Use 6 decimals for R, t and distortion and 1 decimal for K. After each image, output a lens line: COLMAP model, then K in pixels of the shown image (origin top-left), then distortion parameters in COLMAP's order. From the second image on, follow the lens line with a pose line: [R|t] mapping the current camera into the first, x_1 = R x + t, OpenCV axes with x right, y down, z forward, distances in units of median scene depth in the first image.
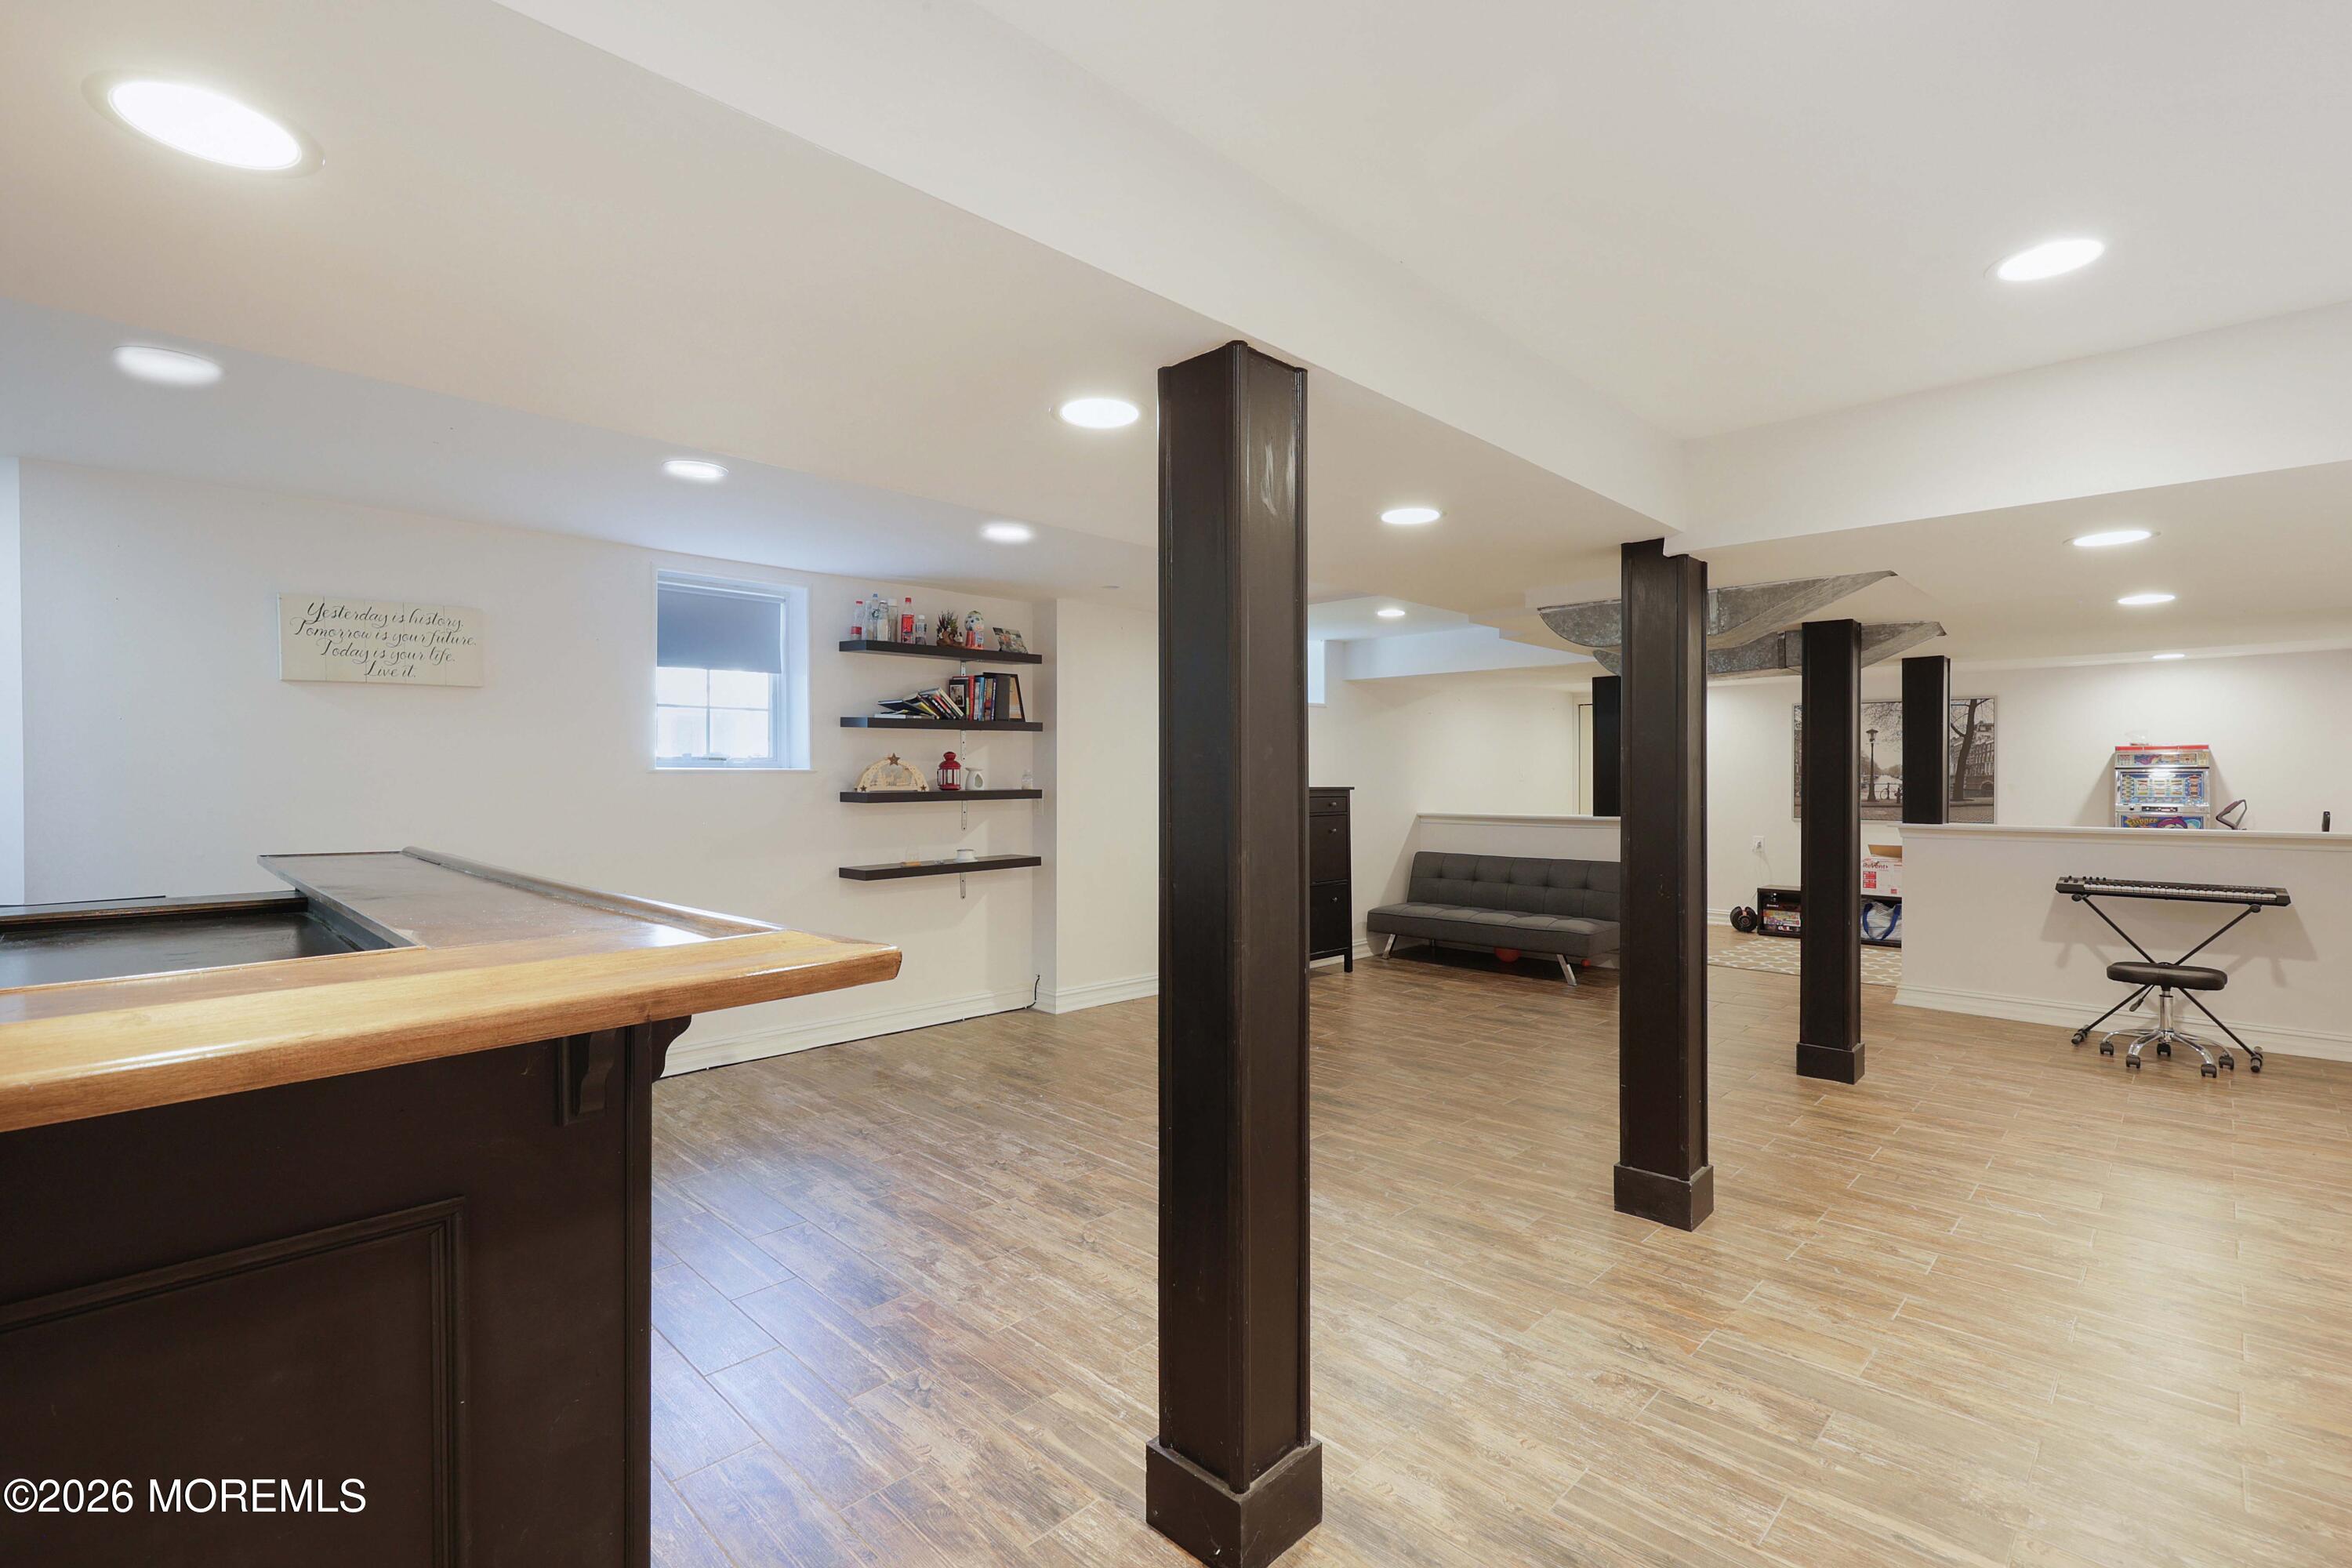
lens RADIAL K [[1073.0, 0, 1182.9], [0, 1073.0, 789.1], [0, 0, 1]] dist [-0.000715, -0.000032]
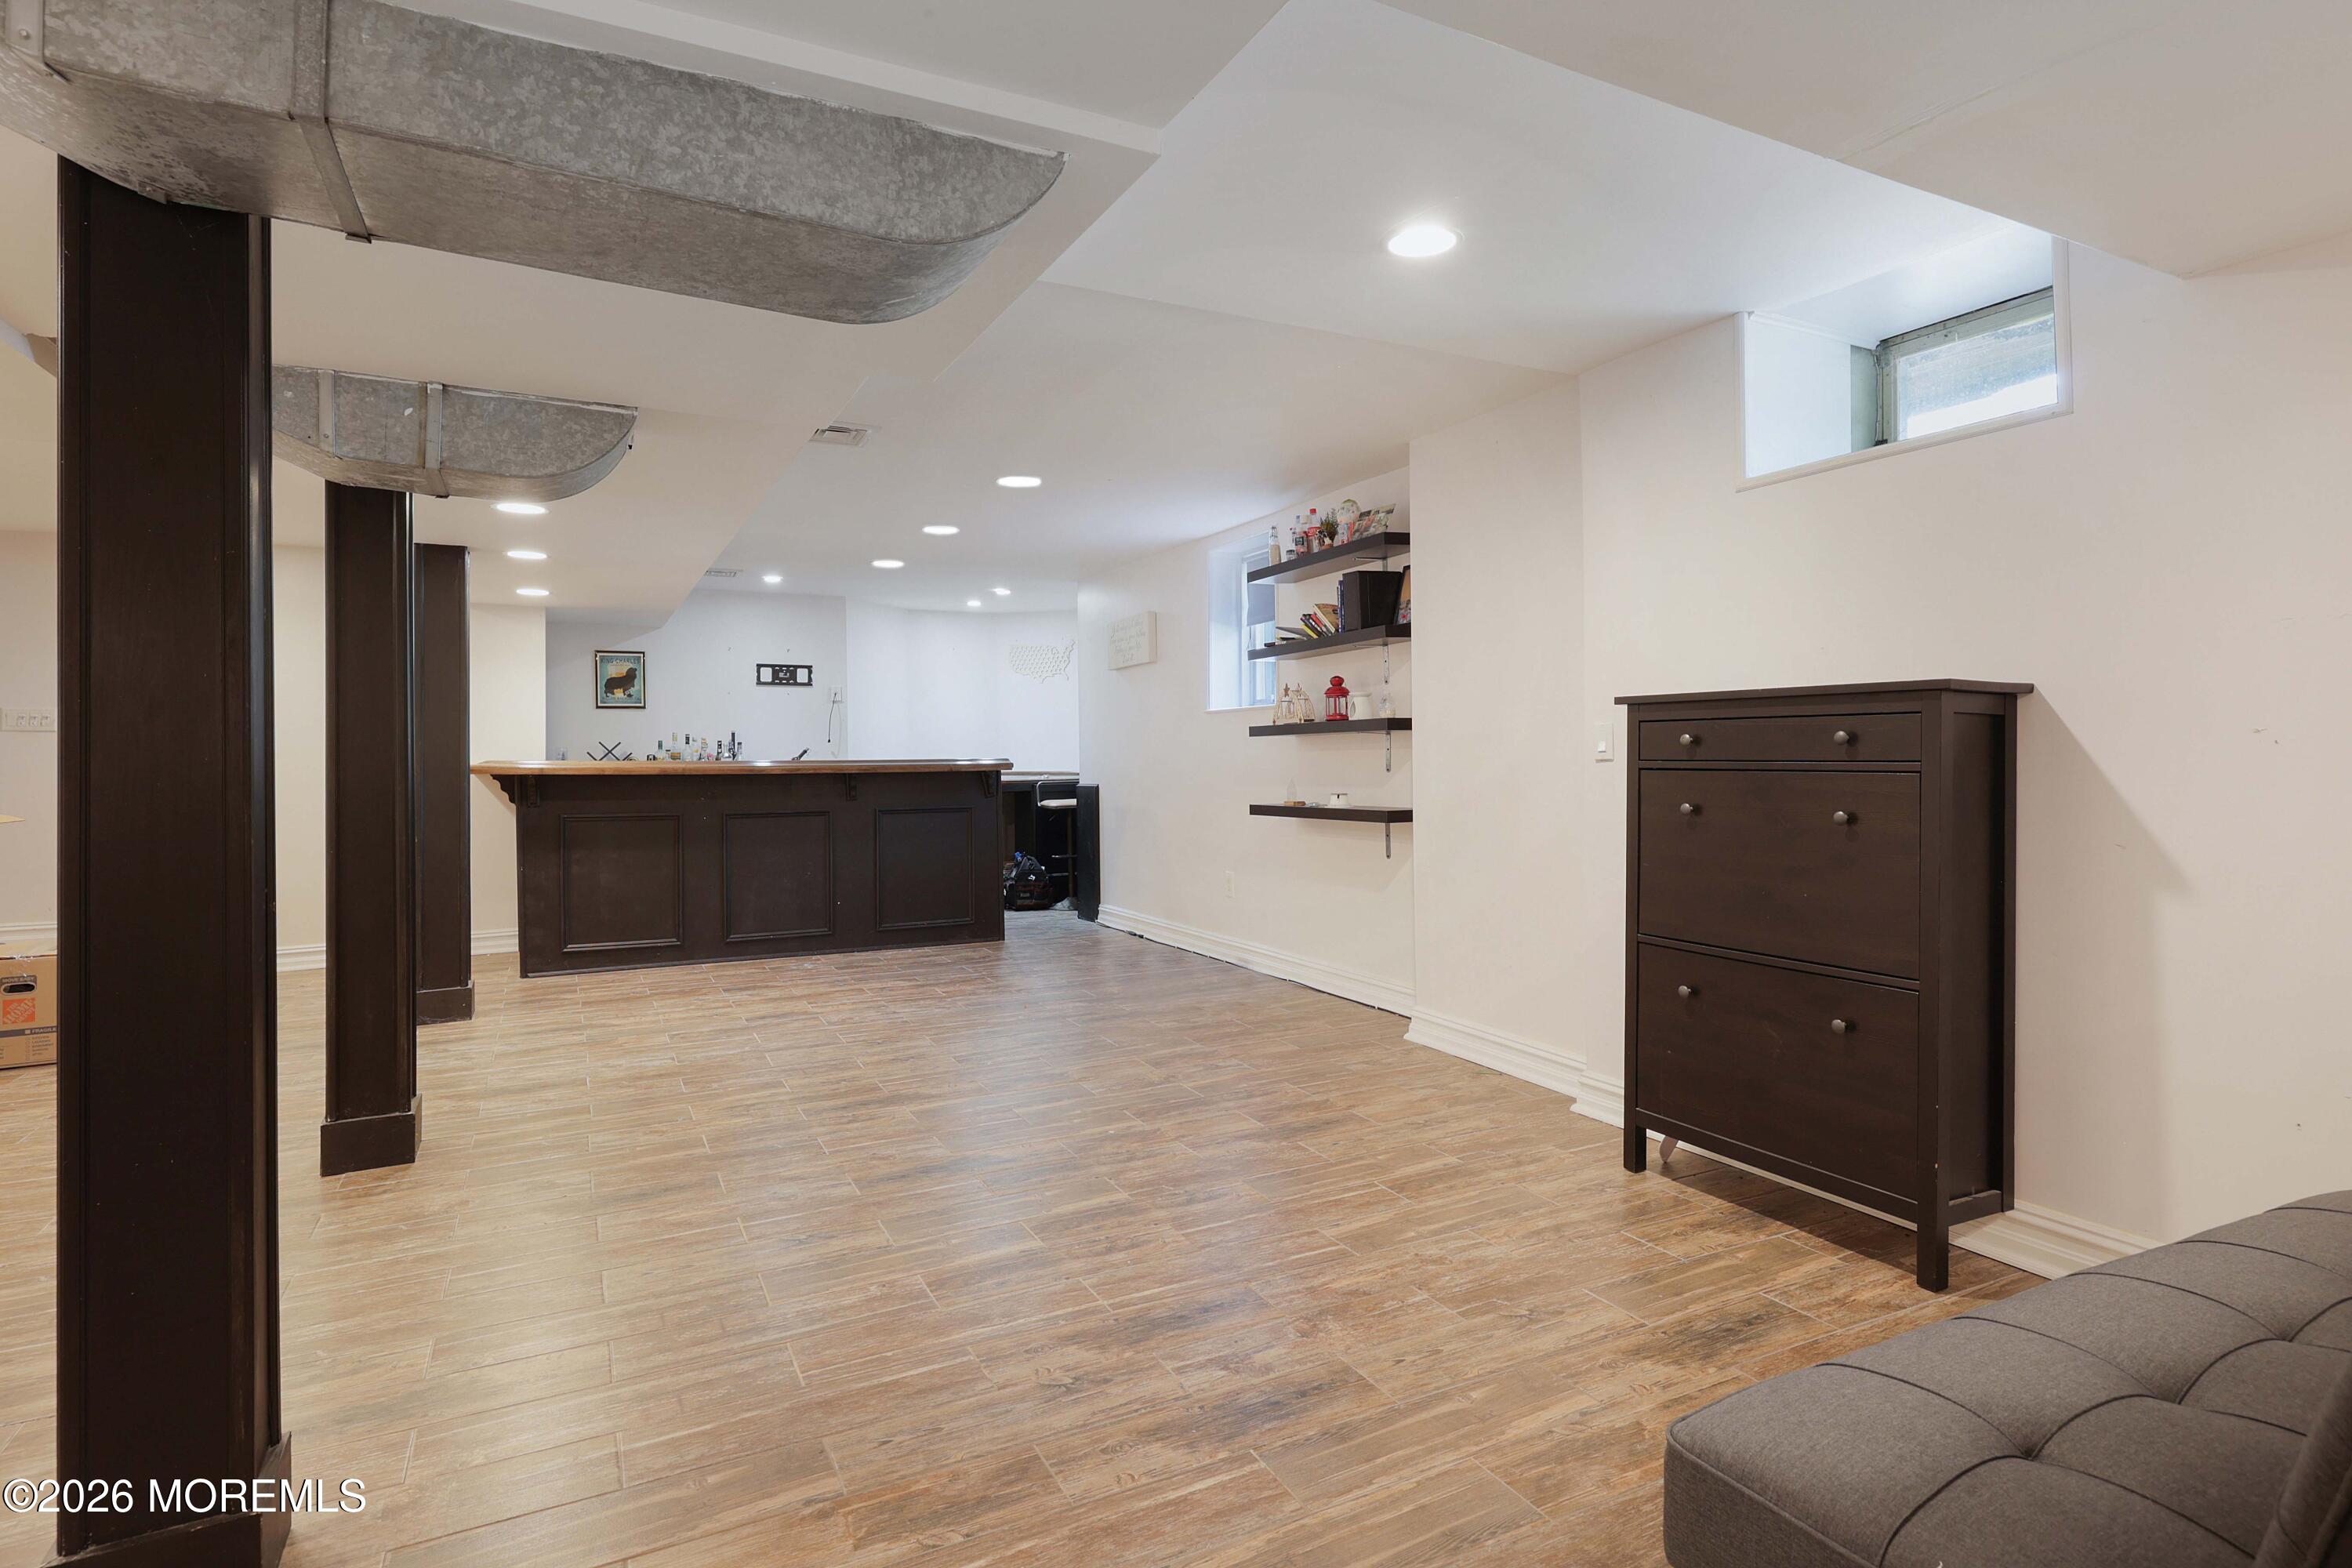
lens RADIAL K [[1183.1, 0, 1185.4], [0, 1183.1, 761.3], [0, 0, 1]] dist [0.000805, 0.000229]
pose [[-0.313257, 0.016467, -0.949526, 0.732440], [0.002340, 0.999860, 0.016568, 0.017243], [0.949666, 0.002968, -0.313252, 1.215855]]
